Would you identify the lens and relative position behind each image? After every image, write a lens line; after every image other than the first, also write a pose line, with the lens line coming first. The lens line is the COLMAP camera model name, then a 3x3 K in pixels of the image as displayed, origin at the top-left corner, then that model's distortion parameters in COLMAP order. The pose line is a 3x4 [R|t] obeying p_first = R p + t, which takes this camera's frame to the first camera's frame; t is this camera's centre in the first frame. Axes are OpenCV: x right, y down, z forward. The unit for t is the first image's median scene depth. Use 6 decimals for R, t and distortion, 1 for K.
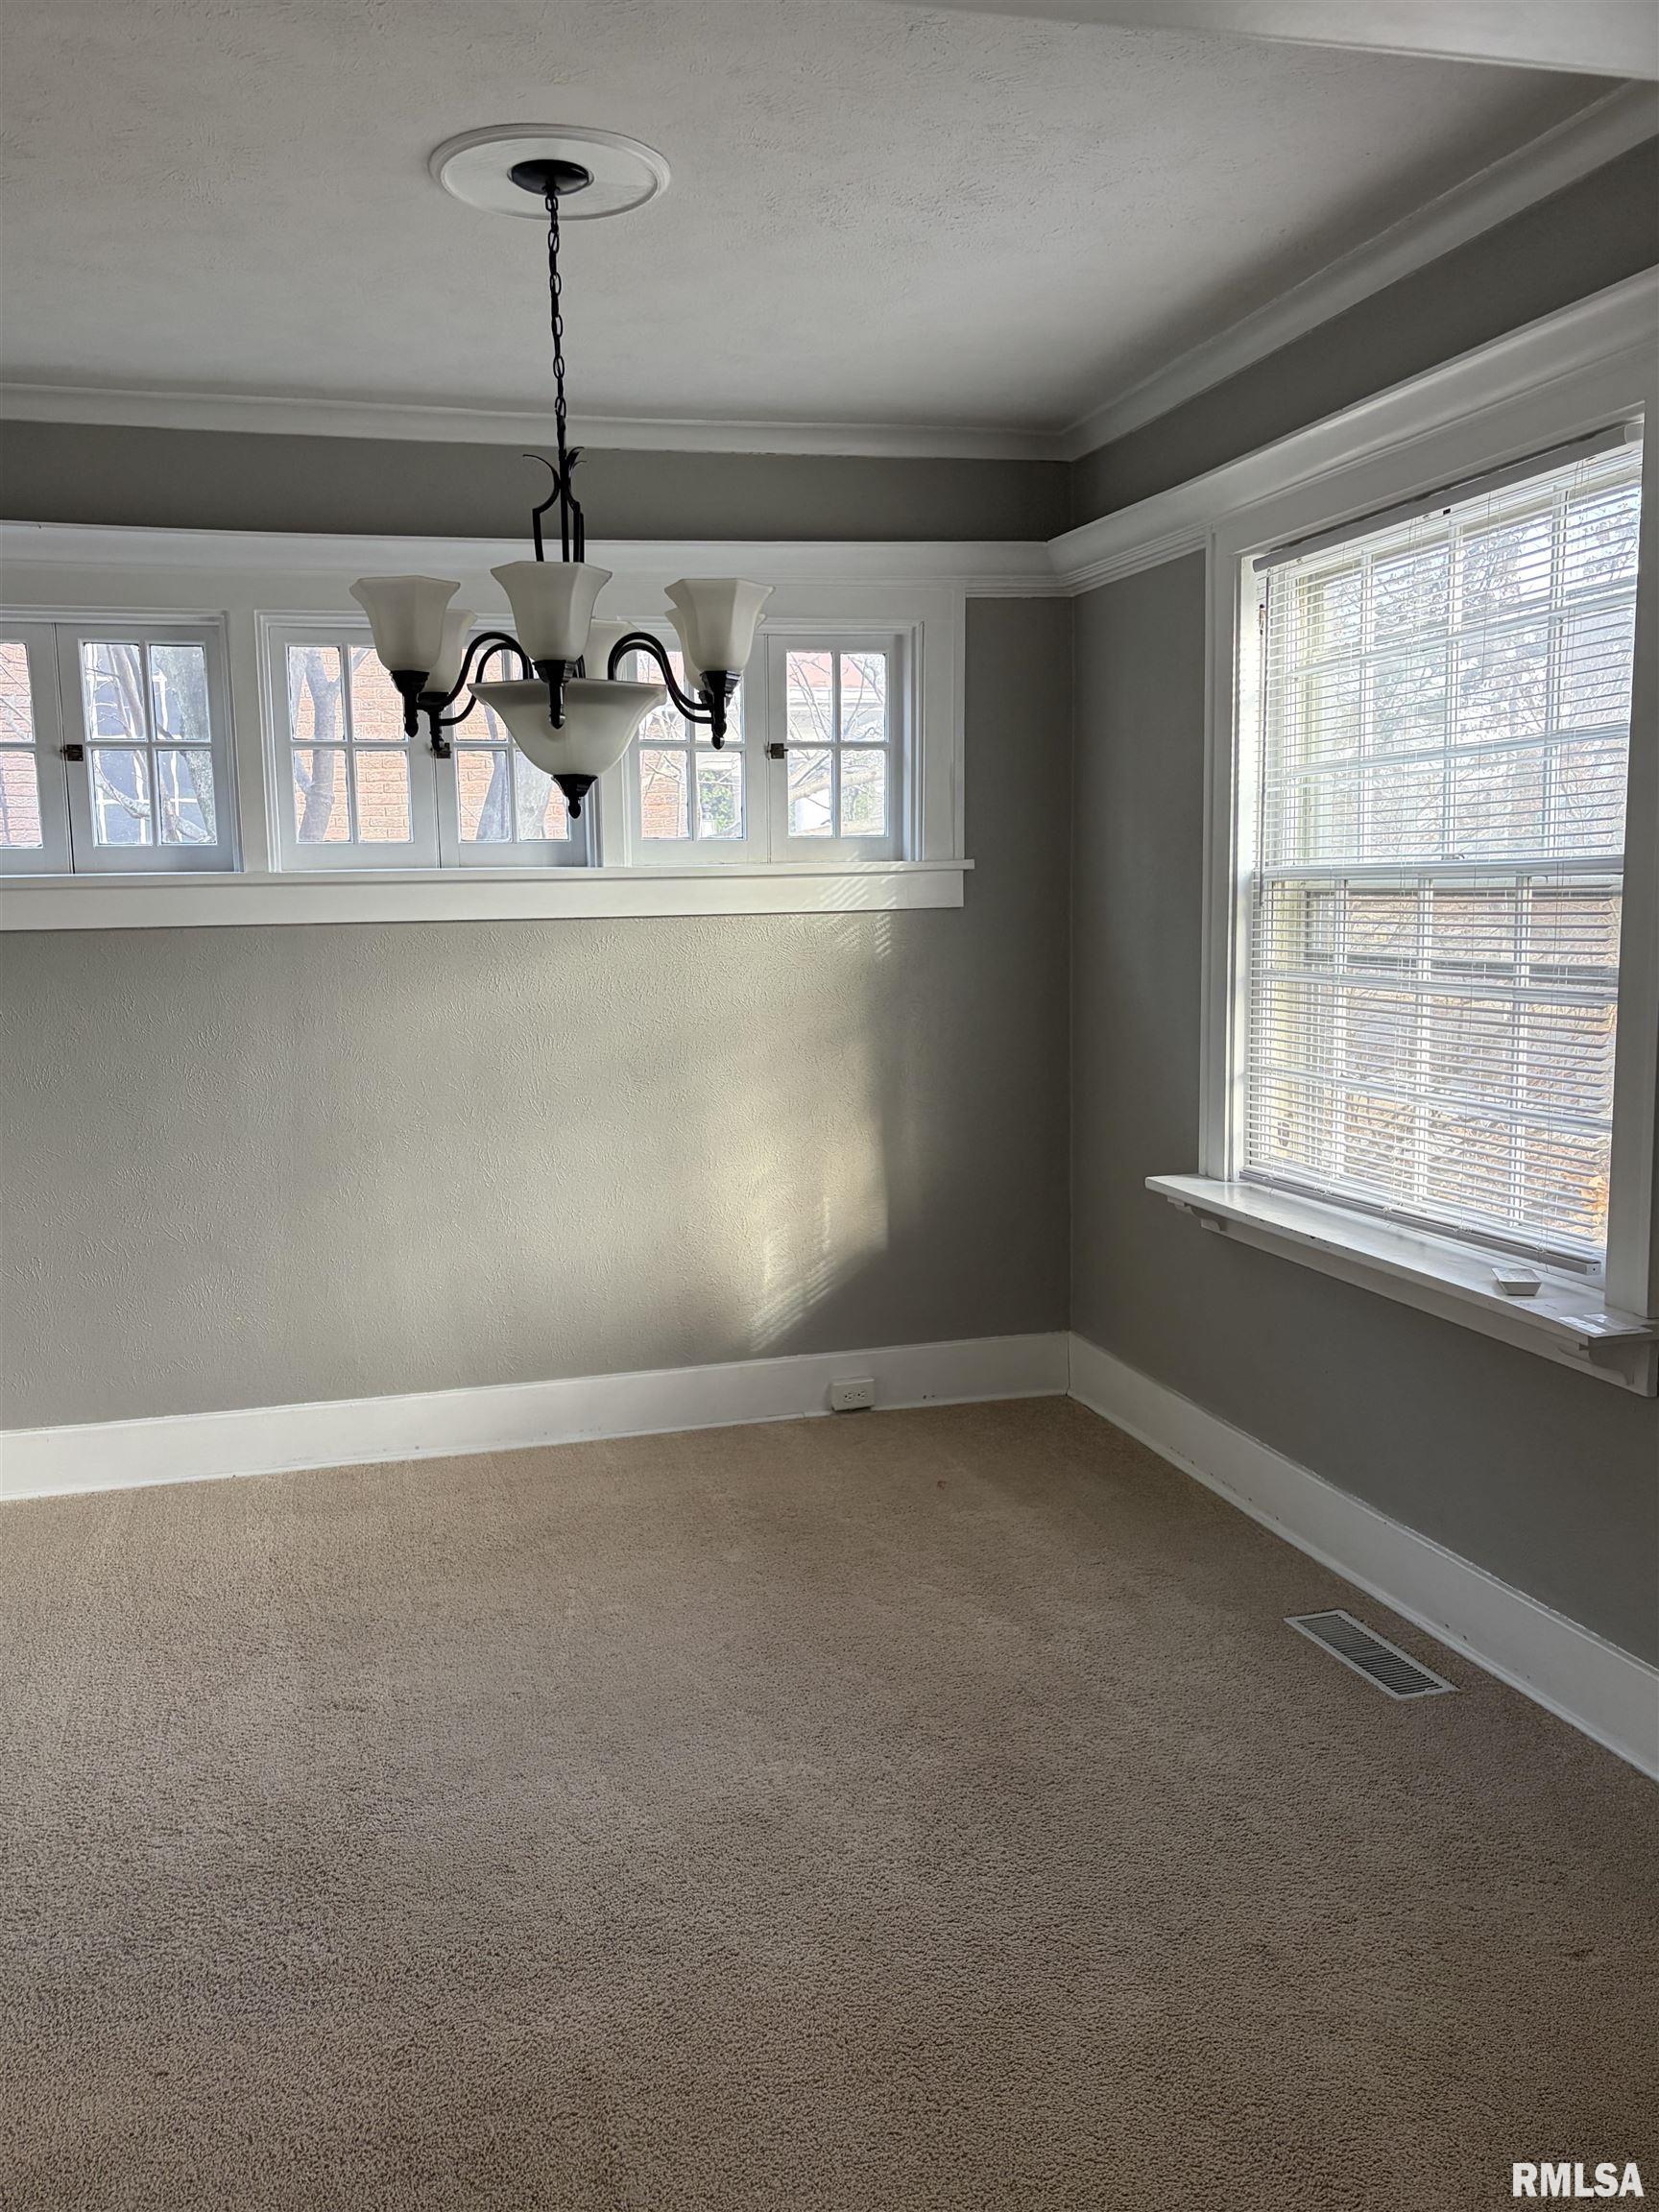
lens RADIAL K [[1799.3, 0, 791.6], [0, 1799.3, 1101.9], [0, 0, 1]] dist [0.082387, -0.063704]
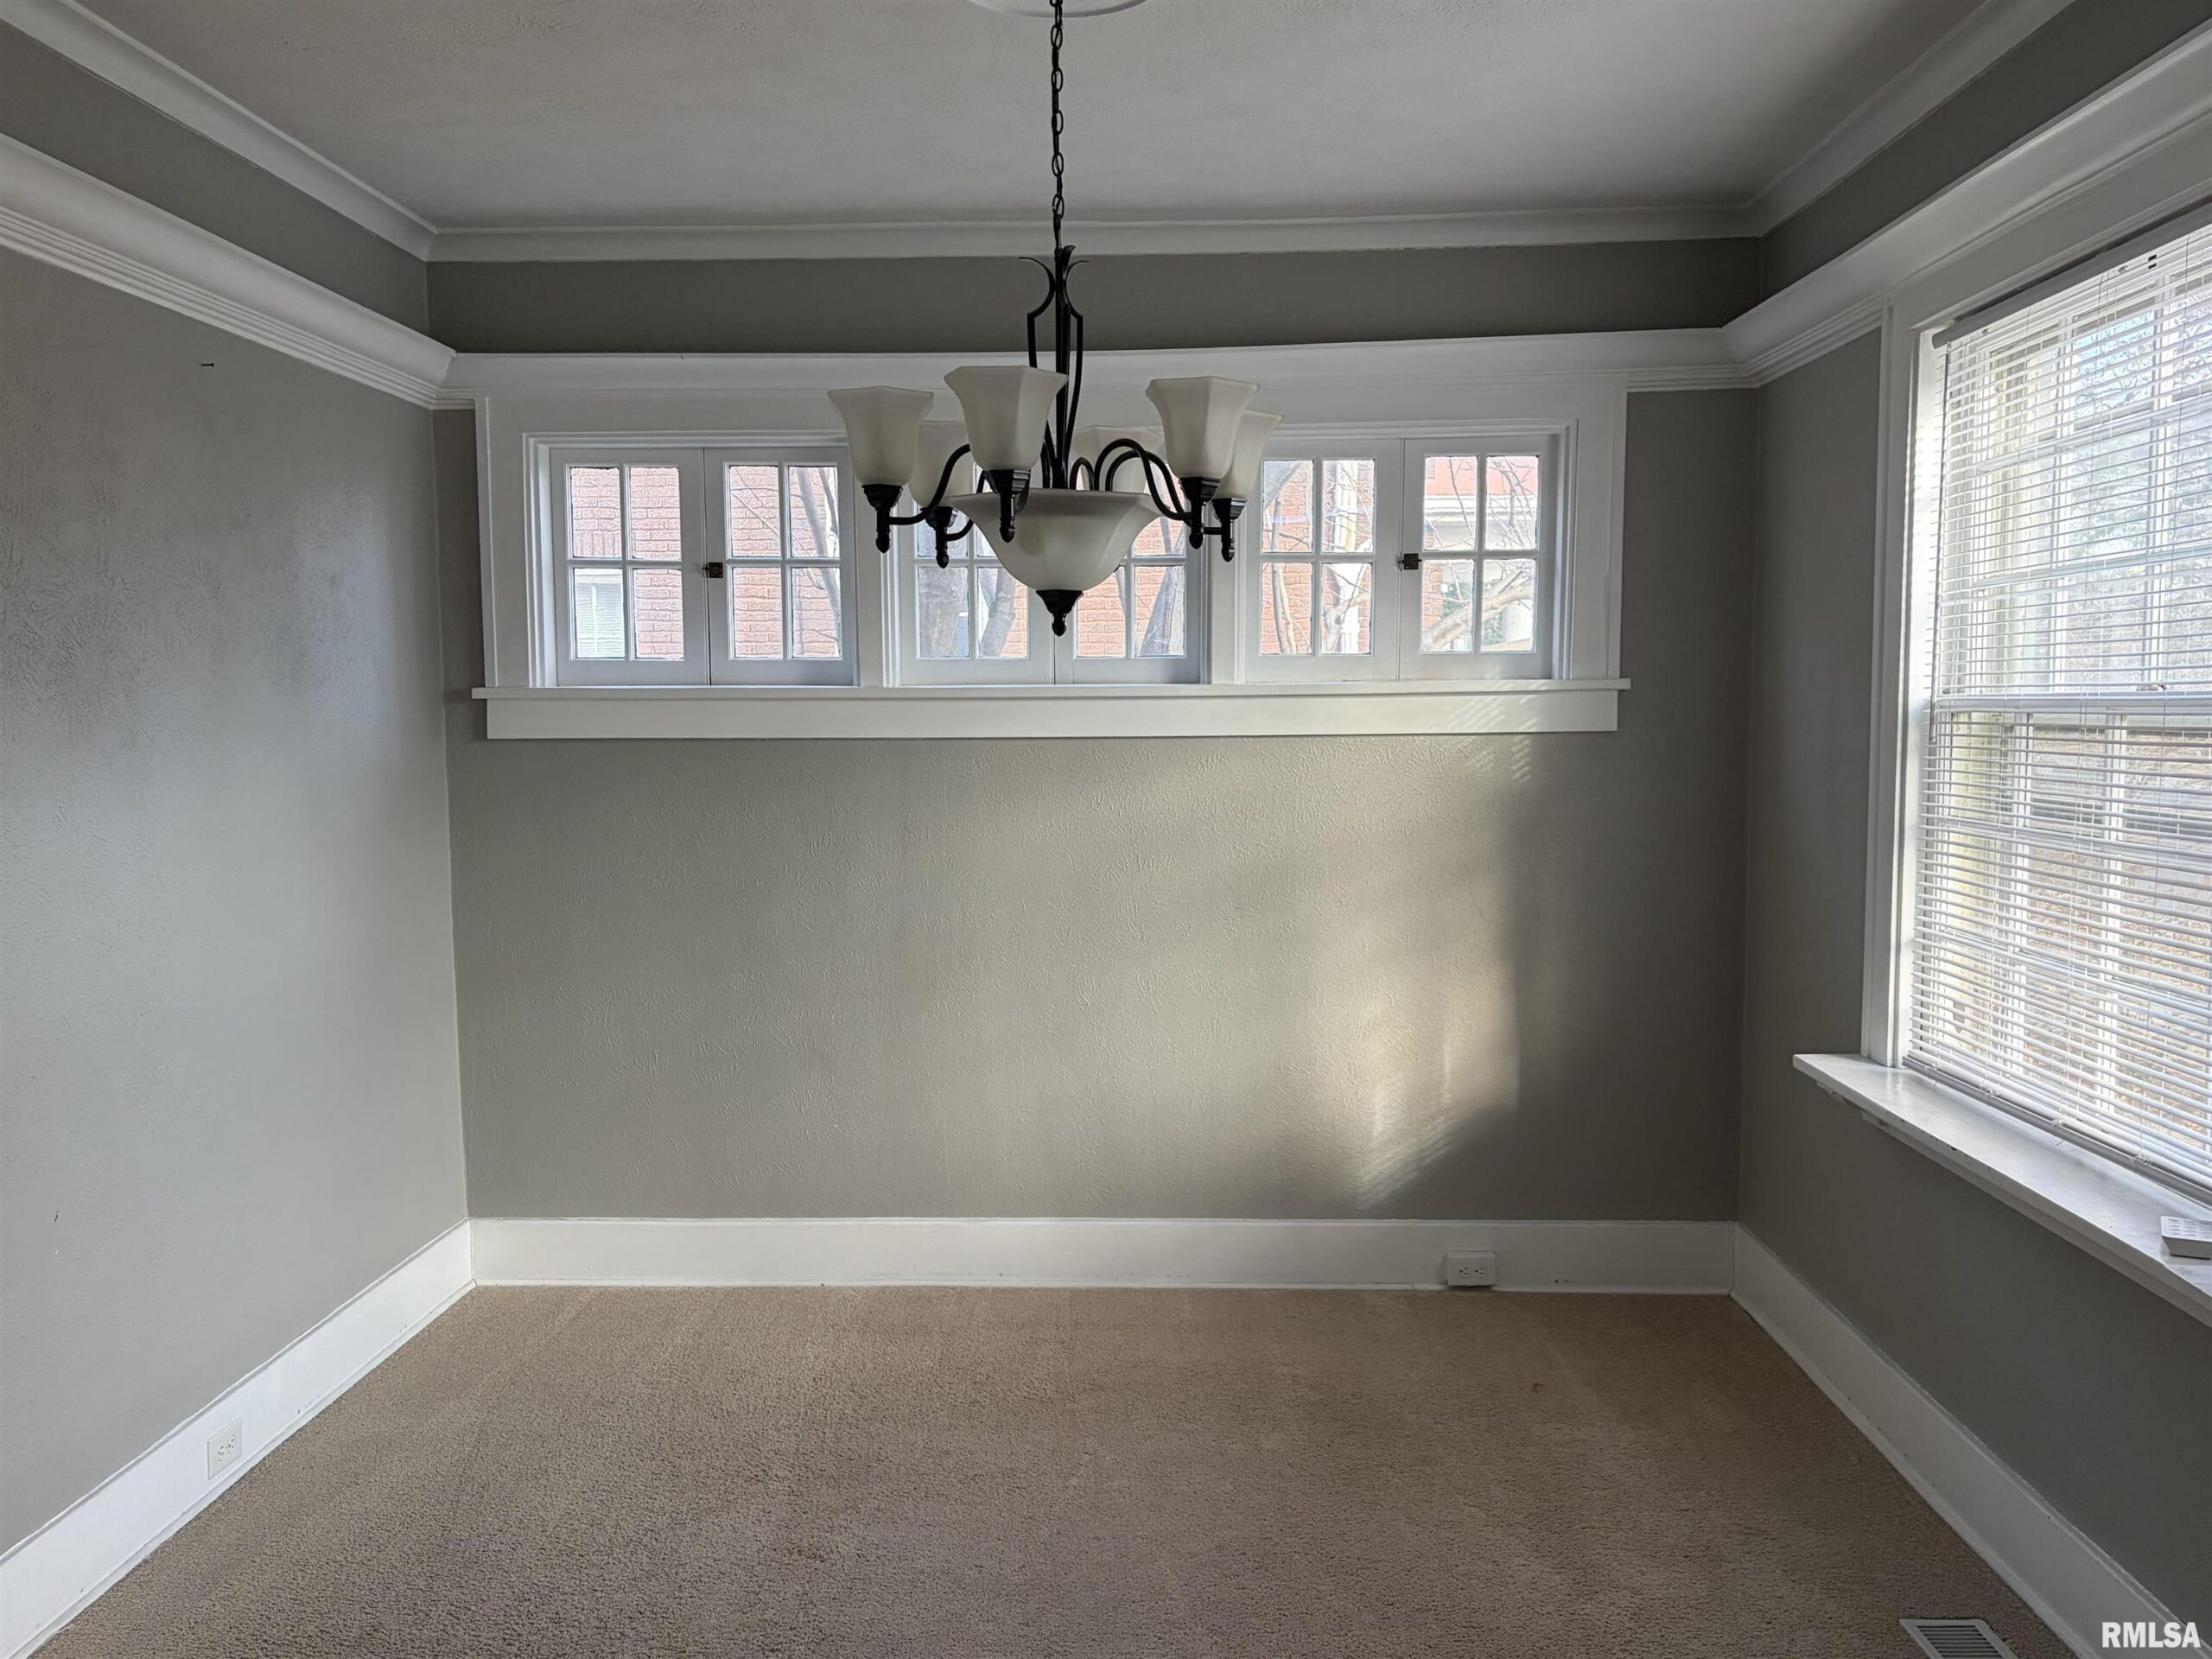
lens RADIAL K [[1799.3, 0, 1106.0], [0, 1799.3, 829.5], [0, 0, 1]] dist [0.082387, -0.063704]
pose [[0.958074, 0.036810, -0.284147, 0.120867], [-0.049536, 0.998059, -0.037730, -0.015079], [0.282207, 0.050224, 0.958038, 0.077027]]
